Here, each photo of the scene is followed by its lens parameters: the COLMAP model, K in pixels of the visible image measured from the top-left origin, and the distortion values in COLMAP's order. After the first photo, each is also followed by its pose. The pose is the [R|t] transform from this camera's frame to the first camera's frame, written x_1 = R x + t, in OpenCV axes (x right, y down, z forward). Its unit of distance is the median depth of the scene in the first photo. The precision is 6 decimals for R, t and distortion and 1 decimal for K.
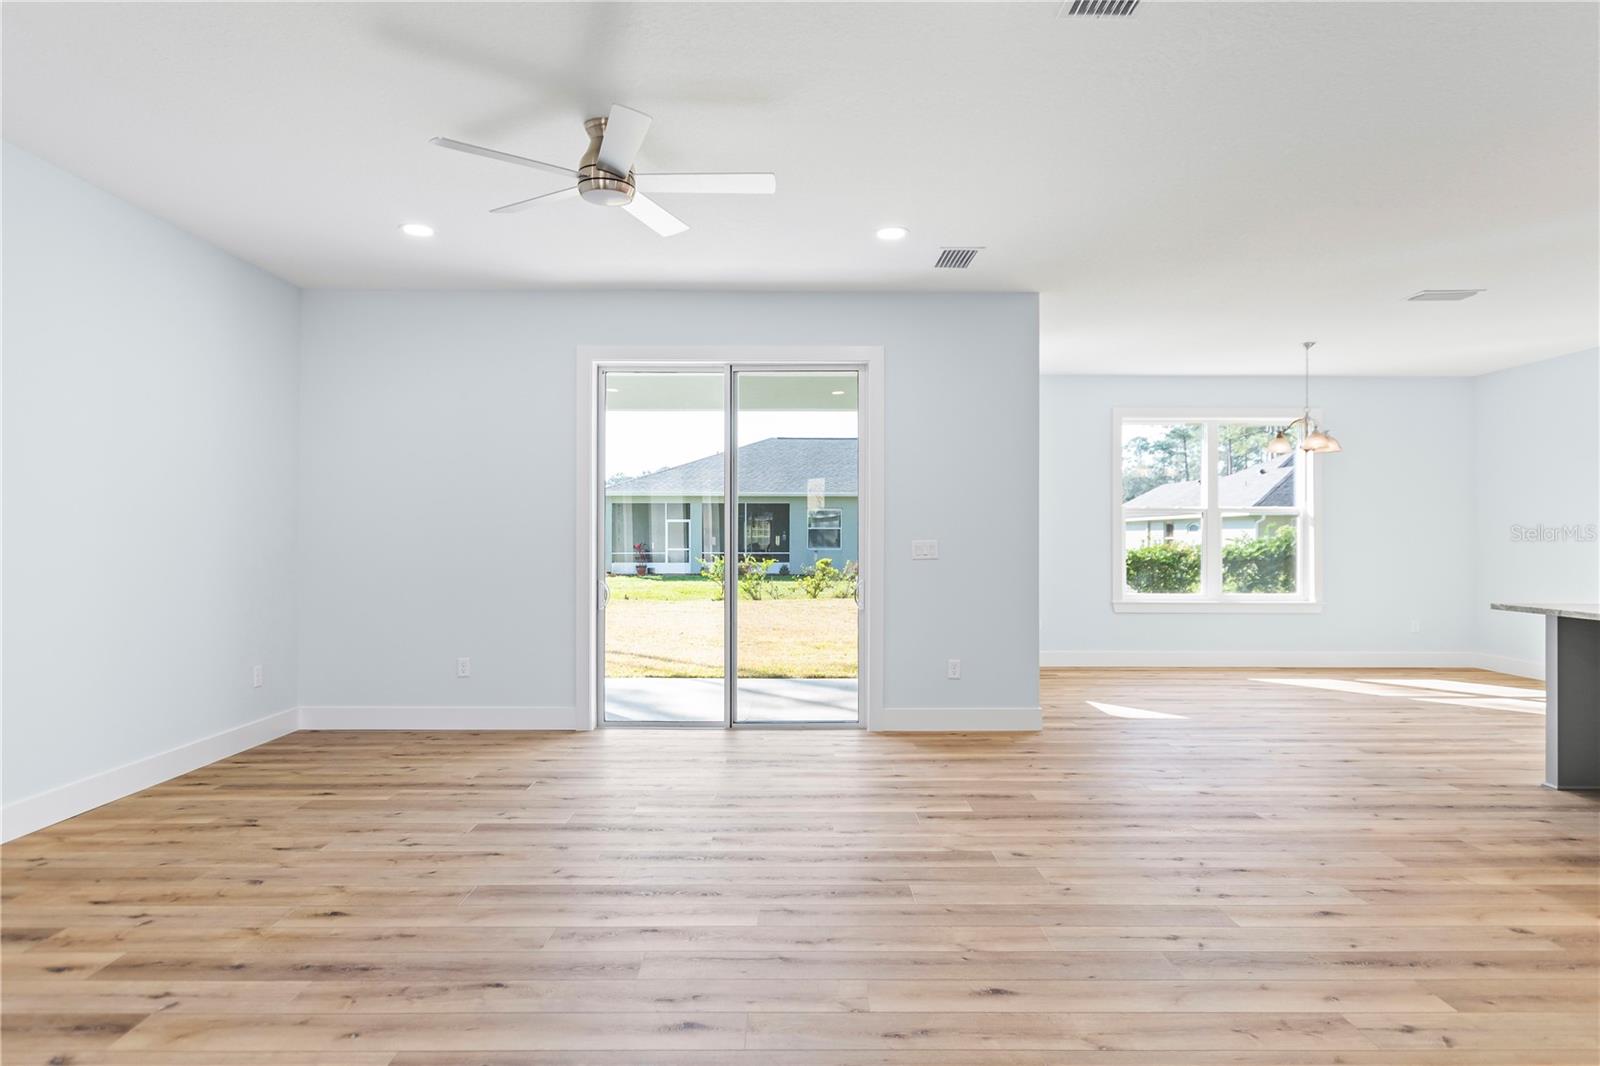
lens RADIAL K [[953.7, 0, 801.6], [0, 953.7, 535.3], [0, 0, 1]] dist [0.004046, -0.004342]
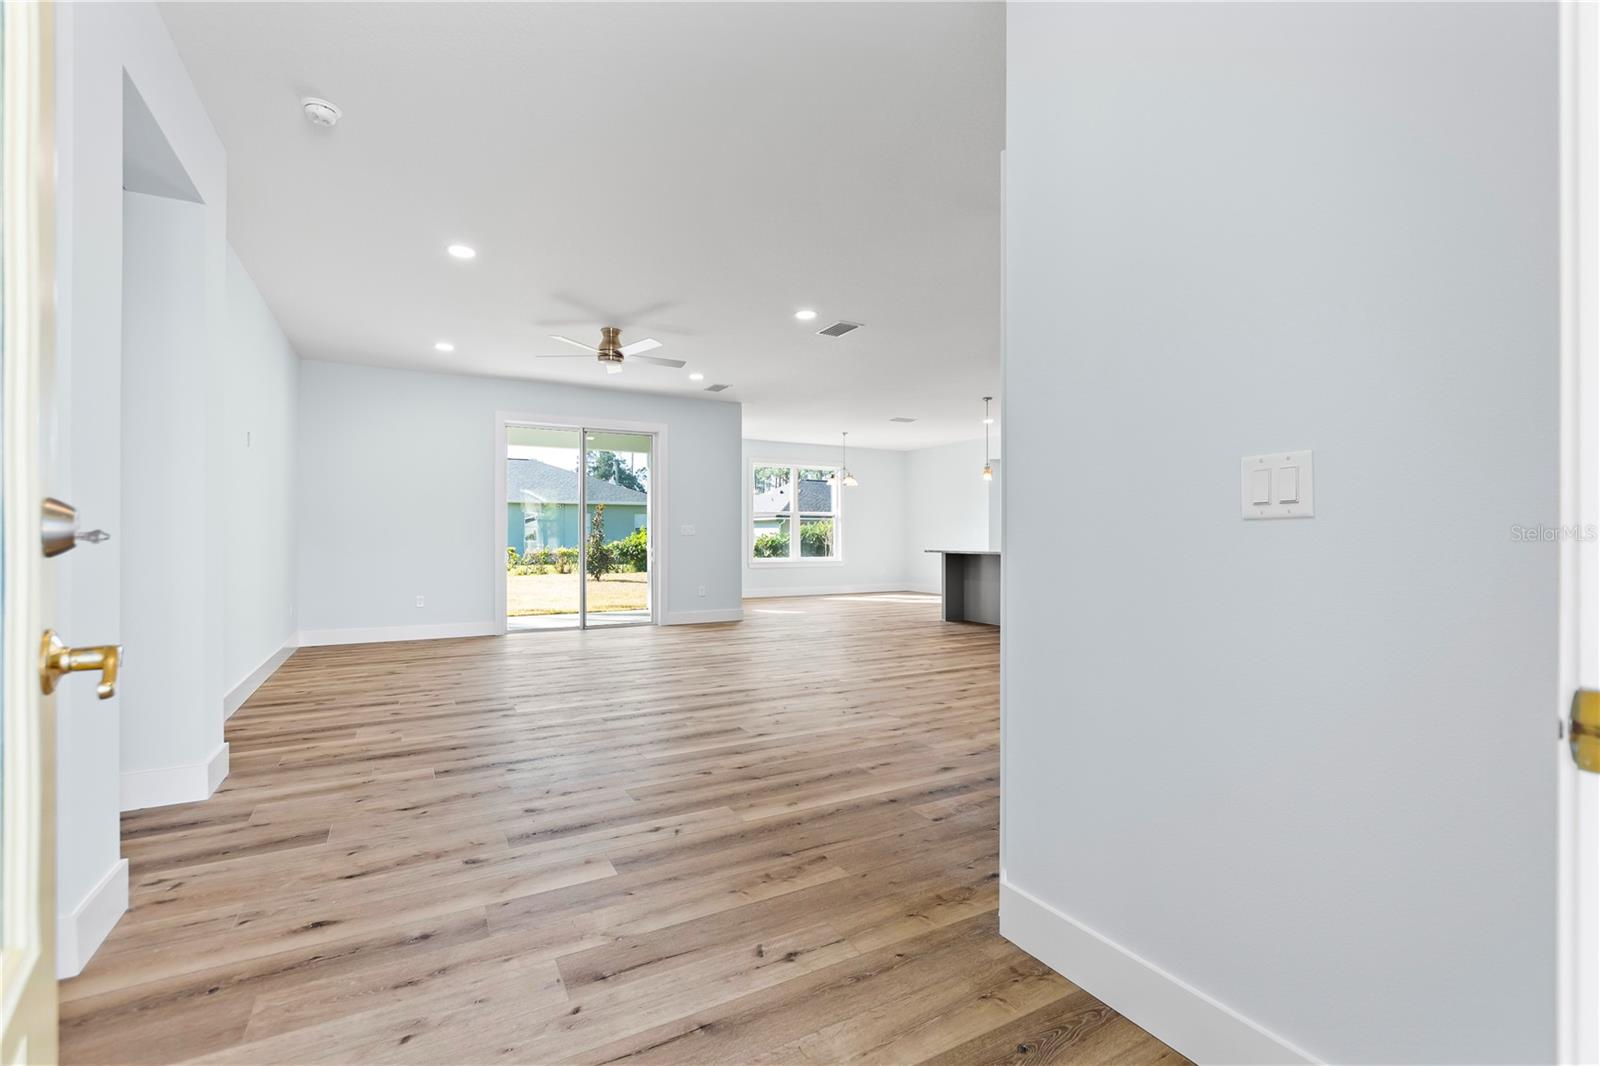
lens RADIAL K [[721.5, 0, 801.8], [0, 721.5, 538.1], [0, 0, 1]] dist [0.003354, 0.000476]
pose [[0.877005, -0.002663, 0.480474, -0.468243], [0.000443, 0.999989, 0.004733, 0.029958], [-0.480481, -0.003938, 0.876996, -0.503279]]
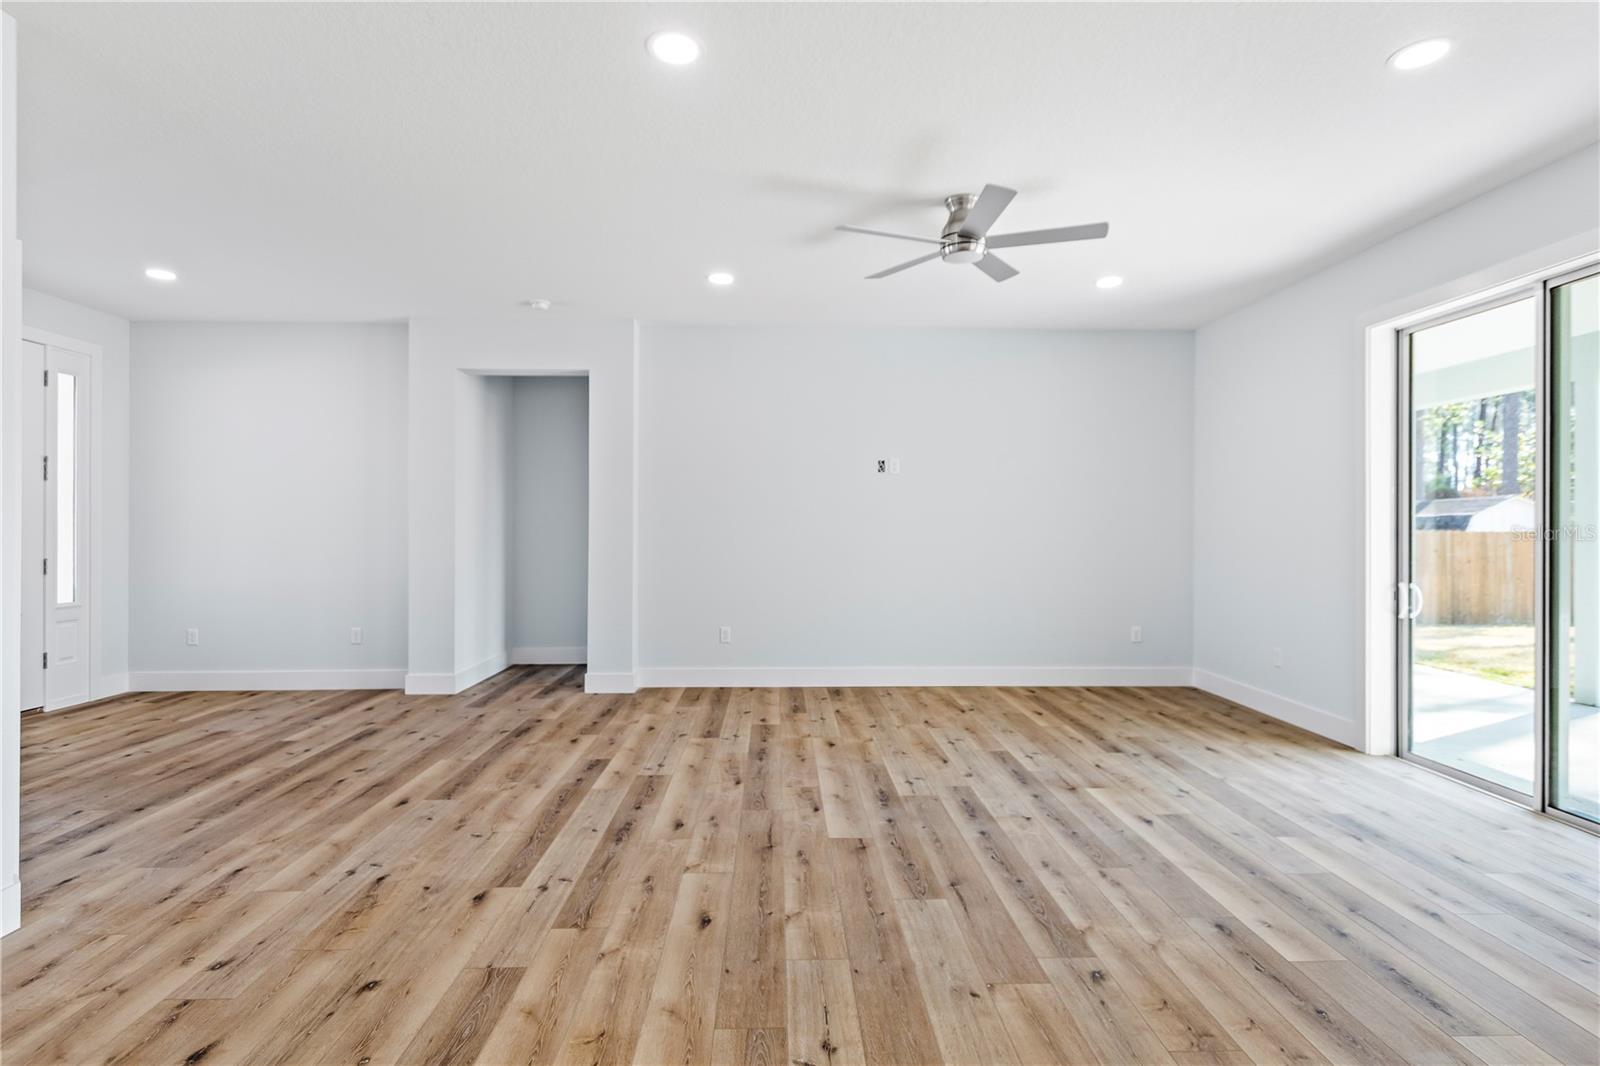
lens RADIAL K [[796.0, 0, 787.5], [0, 796.0, 527.7], [0, 0, 1]] dist [0.006859, -0.002048]
pose [[0.008573, -0.001983, -0.999961, 0.632091], [0.002307, 0.999995, -0.001963, -0.000856], [0.999961, -0.002290, 0.008578, 0.584369]]
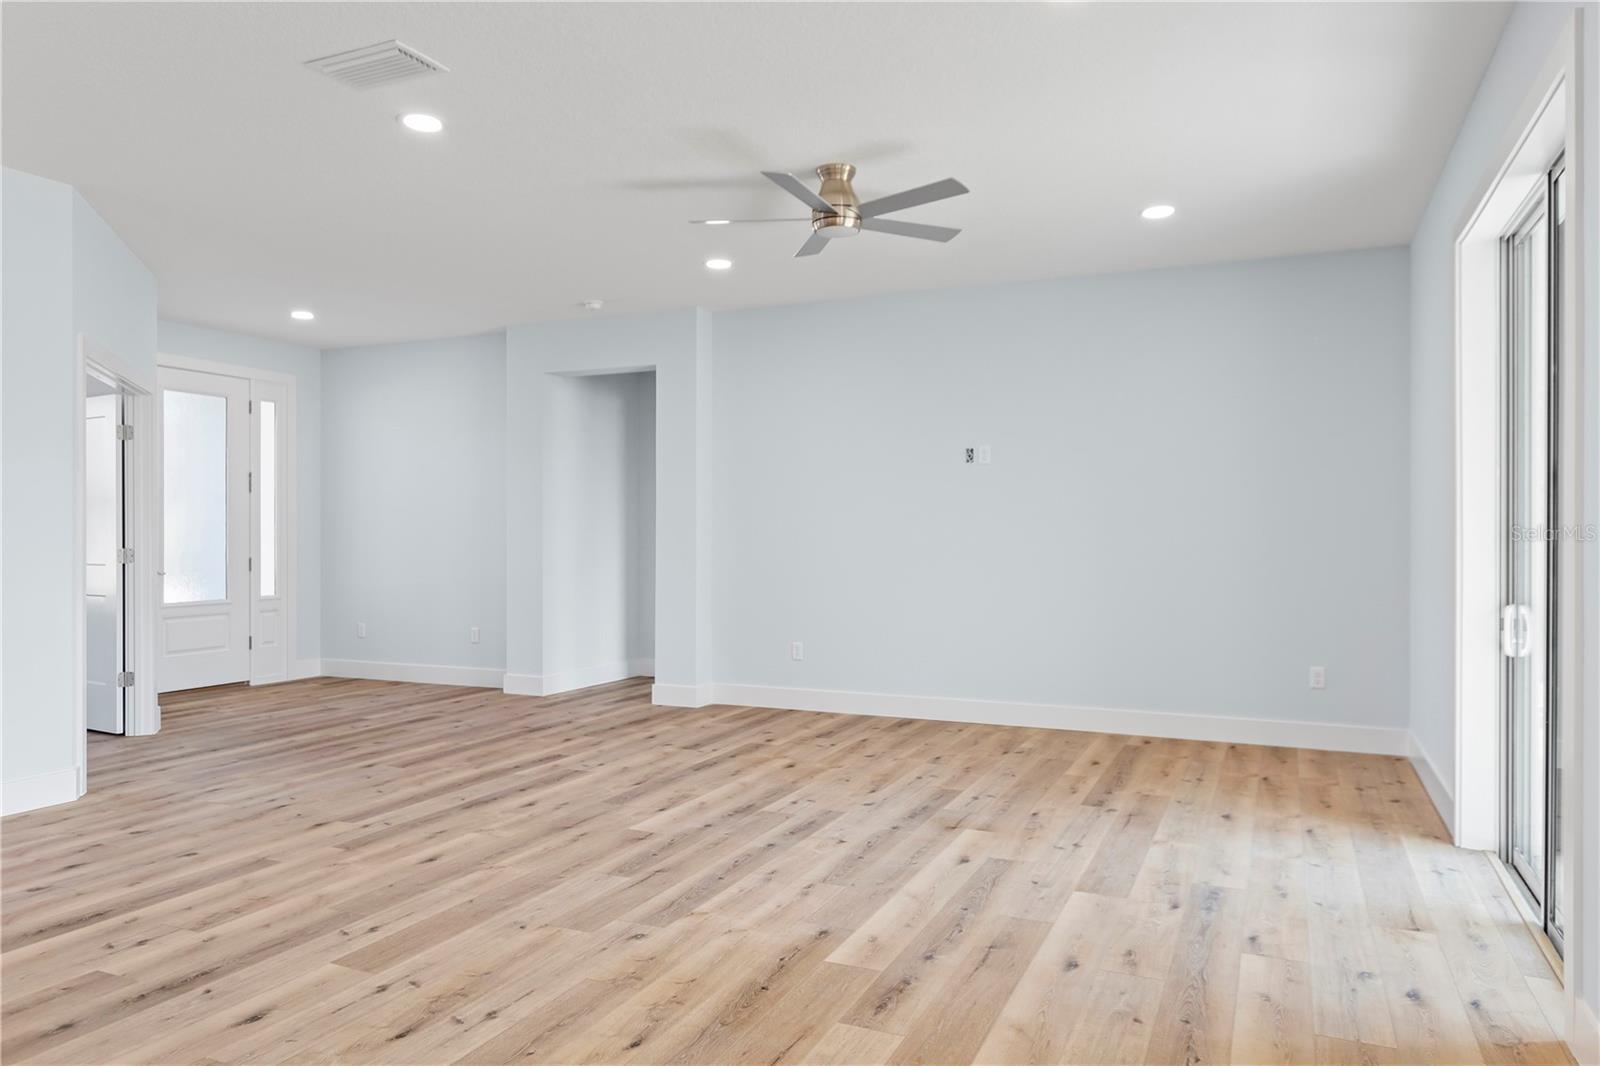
lens RADIAL K [[1070.2, 0, 774.4], [0, 1070.2, 532.2], [0, 0, 1]] dist [-0.000324, -0.002612]
pose [[-0.433591, -0.003636, -0.901102, 0.741245], [0.002478, 0.999983, -0.005227, 0.007085], [0.901106, -0.004500, -0.433575, 1.134640]]
